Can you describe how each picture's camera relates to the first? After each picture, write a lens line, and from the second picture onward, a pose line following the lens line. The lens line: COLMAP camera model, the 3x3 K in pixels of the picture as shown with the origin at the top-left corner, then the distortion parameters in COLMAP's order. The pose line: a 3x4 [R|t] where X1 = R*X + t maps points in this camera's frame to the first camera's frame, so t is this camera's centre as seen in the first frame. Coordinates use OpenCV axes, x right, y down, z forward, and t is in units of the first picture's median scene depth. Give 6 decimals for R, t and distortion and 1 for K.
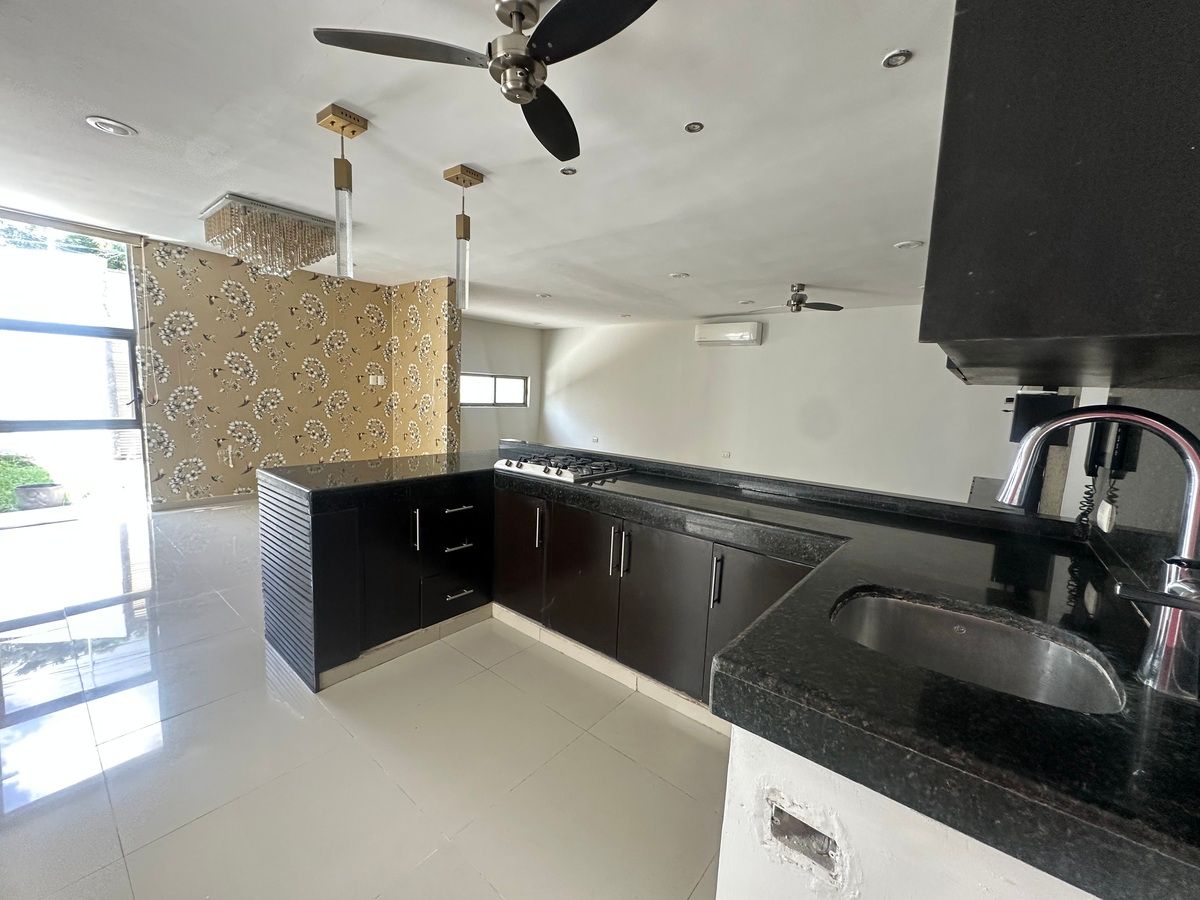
lens RADIAL K [[479.6, 0, 600.0], [0, 479.6, 450.0], [0, 0, 1]] dist [-0.001569, -0.000031]
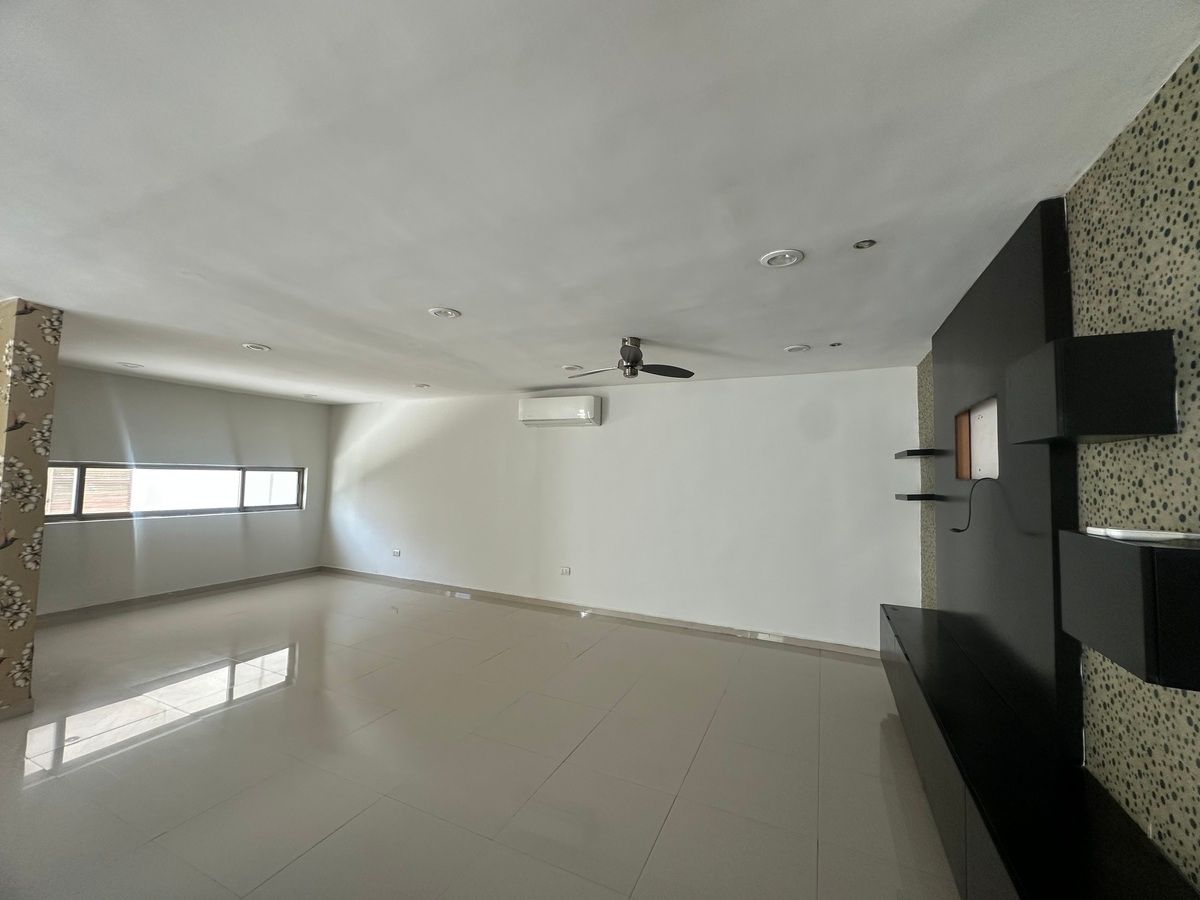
lens RADIAL K [[479.6, 0, 600.0], [0, 479.6, 450.0], [0, 0, 1]] dist [-0.001569, -0.000031]
pose [[0.968377, -0.008175, 0.249359, 0.142920], [0.049996, 0.985549, -0.161844, -0.055895], [-0.244432, 0.169193, 0.954791, 0.274803]]
